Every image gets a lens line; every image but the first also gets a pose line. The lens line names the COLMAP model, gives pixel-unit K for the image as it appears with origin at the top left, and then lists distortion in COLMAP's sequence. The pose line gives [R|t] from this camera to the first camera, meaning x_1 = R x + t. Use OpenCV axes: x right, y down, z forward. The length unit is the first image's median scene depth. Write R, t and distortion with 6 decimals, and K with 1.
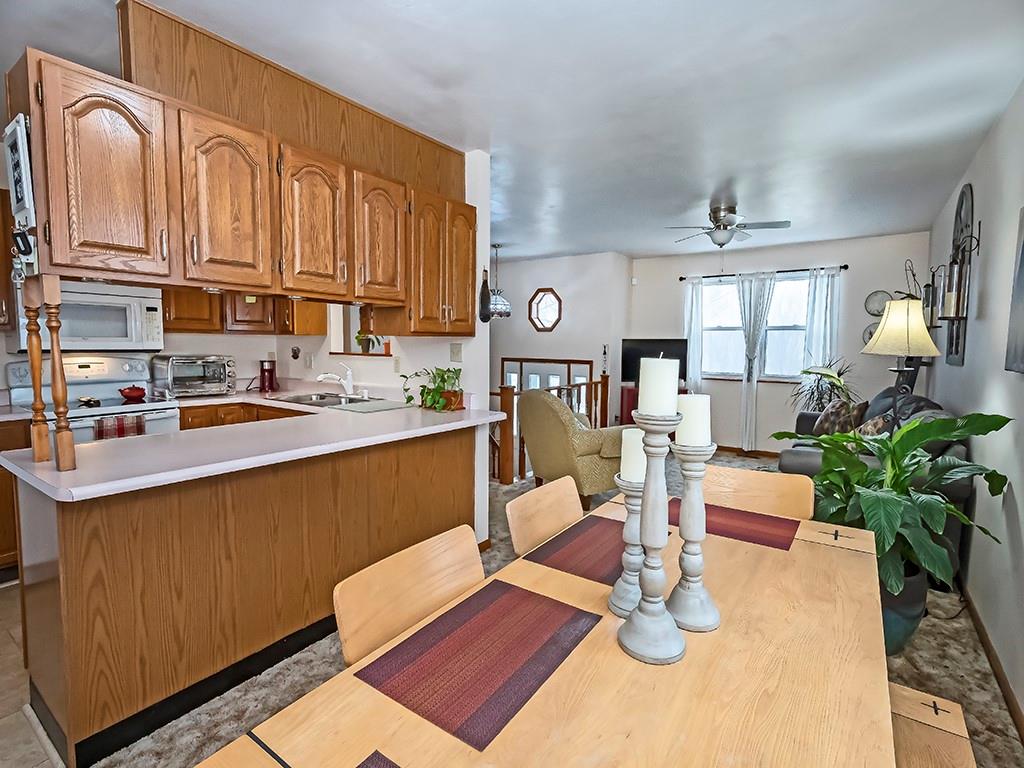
lens RADIAL K [[488.9, 0, 511.9], [0, 488.9, 381.6], [0, 0, 1]] dist [0.001191, -0.005465]
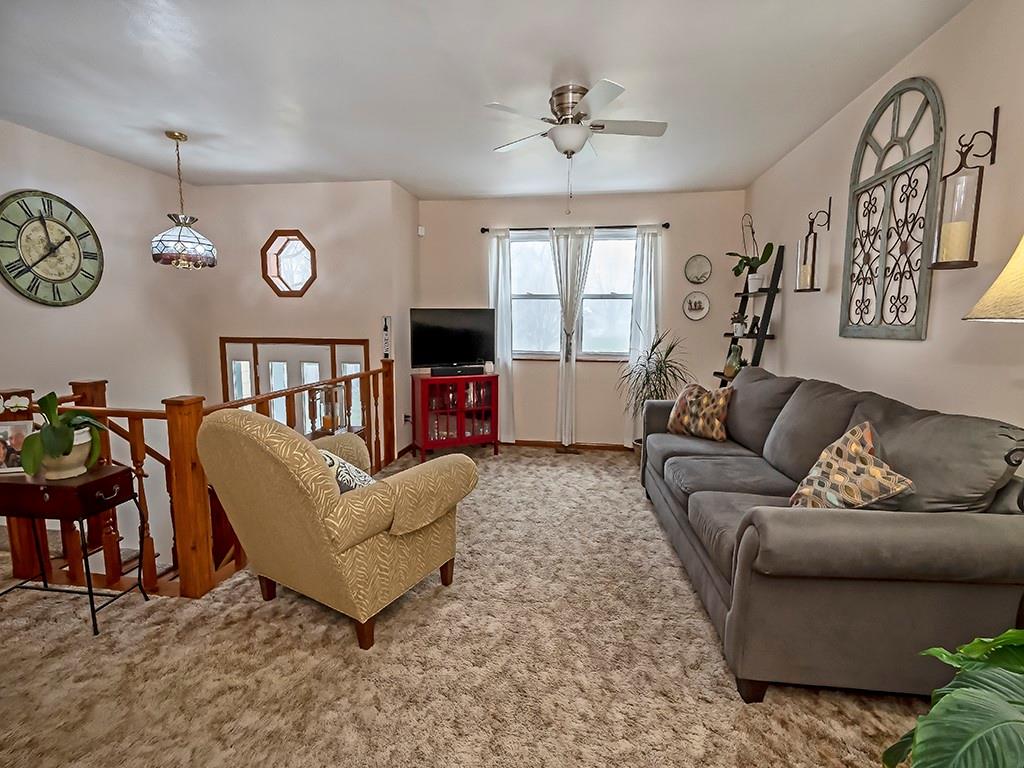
lens RADIAL K [[461.2, 0, 518.2], [0, 461.2, 376.8], [0, 0, 1]] dist [0.002872, -0.000585]
pose [[0.890272, -0.055961, 0.451979, 0.100220], [0.036771, 0.998014, 0.051140, -0.028702], [-0.453943, -0.028909, 0.890562, 0.573442]]
